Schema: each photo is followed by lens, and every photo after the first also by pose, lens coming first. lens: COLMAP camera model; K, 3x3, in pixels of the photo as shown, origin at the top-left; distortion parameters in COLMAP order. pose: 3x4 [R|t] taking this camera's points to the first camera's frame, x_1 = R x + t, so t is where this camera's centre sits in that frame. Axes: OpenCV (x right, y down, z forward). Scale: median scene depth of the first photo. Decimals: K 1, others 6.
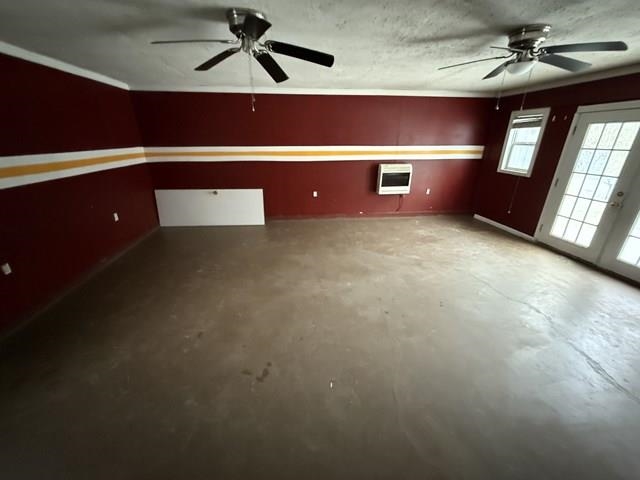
lens RADIAL K [[253.4, 0, 317.7], [0, 253.4, 238.7], [0, 0, 1]] dist [0.000373, 0.000026]
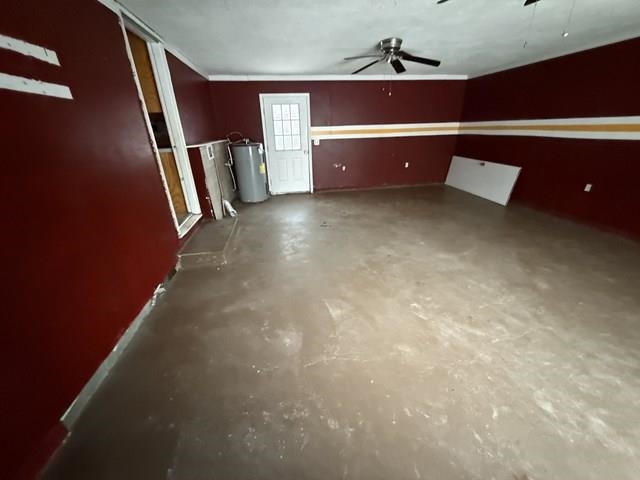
lens RADIAL K [[253.4, 0, 317.7], [0, 253.4, 238.7], [0, 0, 1]] dist [0.000373, 0.000026]
pose [[0.037573, 0.400506, -0.915524, 0.750231], [-0.347122, 0.864351, 0.363874, -0.056525], [0.937067, 0.304127, 0.171501, 0.252338]]
